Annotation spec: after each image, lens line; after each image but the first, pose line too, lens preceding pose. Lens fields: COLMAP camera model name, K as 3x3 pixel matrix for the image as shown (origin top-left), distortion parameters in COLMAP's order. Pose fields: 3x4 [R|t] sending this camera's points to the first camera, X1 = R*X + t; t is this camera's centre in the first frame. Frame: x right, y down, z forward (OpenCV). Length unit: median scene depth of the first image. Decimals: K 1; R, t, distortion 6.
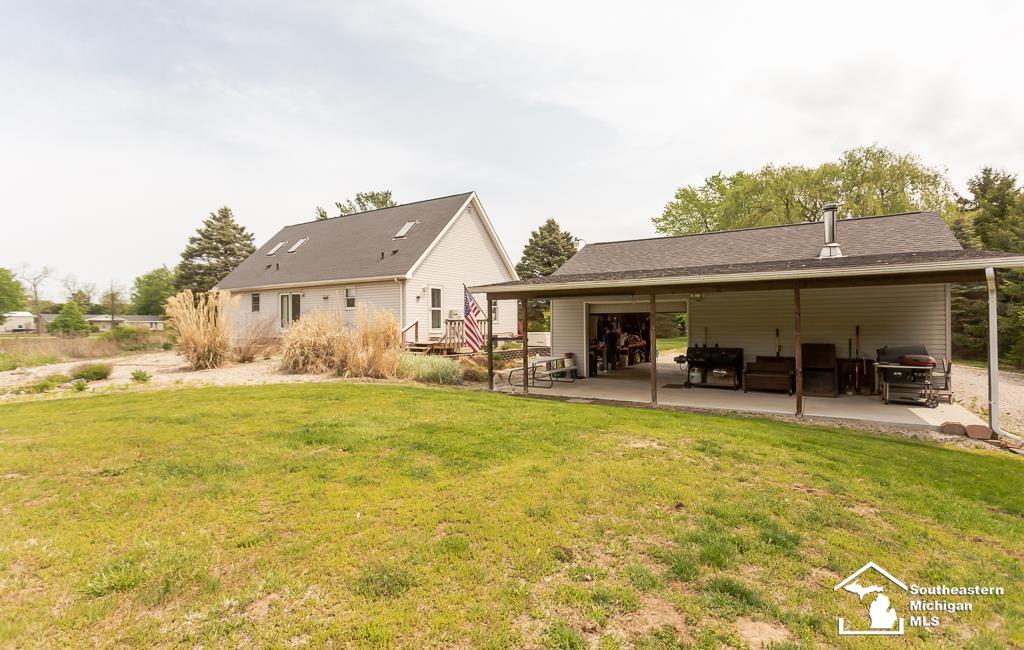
lens RADIAL K [[498.2, 0, 509.1], [0, 498.2, 319.1], [0, 0, 1]] dist [0.017639, 0.000433]
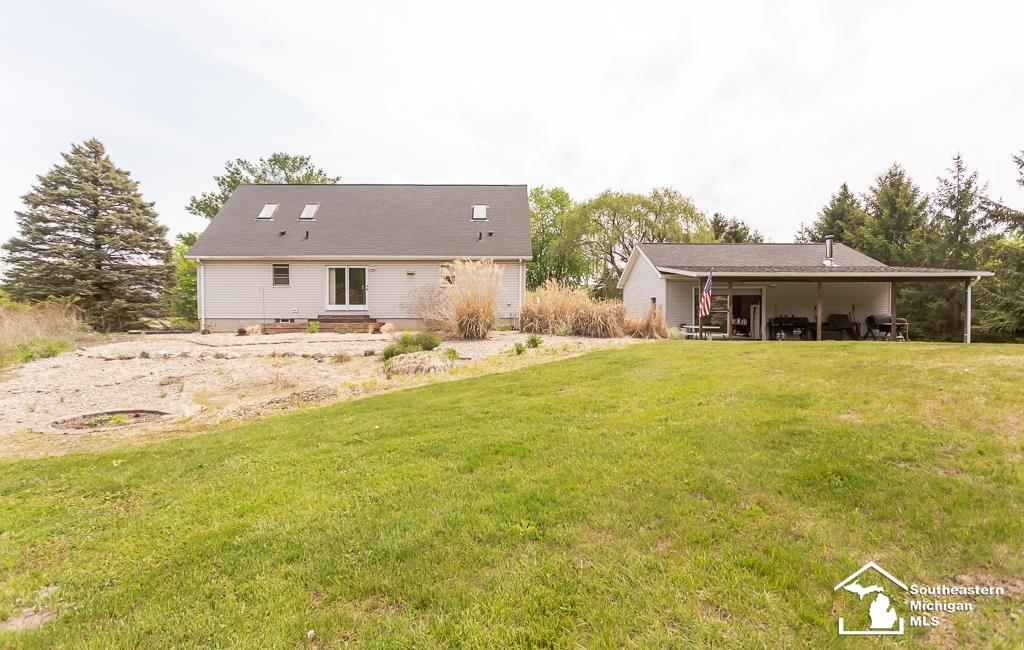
lens RADIAL K [[498.2, 0, 509.1], [0, 498.2, 319.1], [0, 0, 1]] dist [0.017639, 0.000433]
pose [[0.819348, -0.003231, 0.573287, -0.744344], [-0.007796, 0.999829, 0.016777, 0.027347], [-0.573243, -0.018216, 0.819183, 0.091782]]
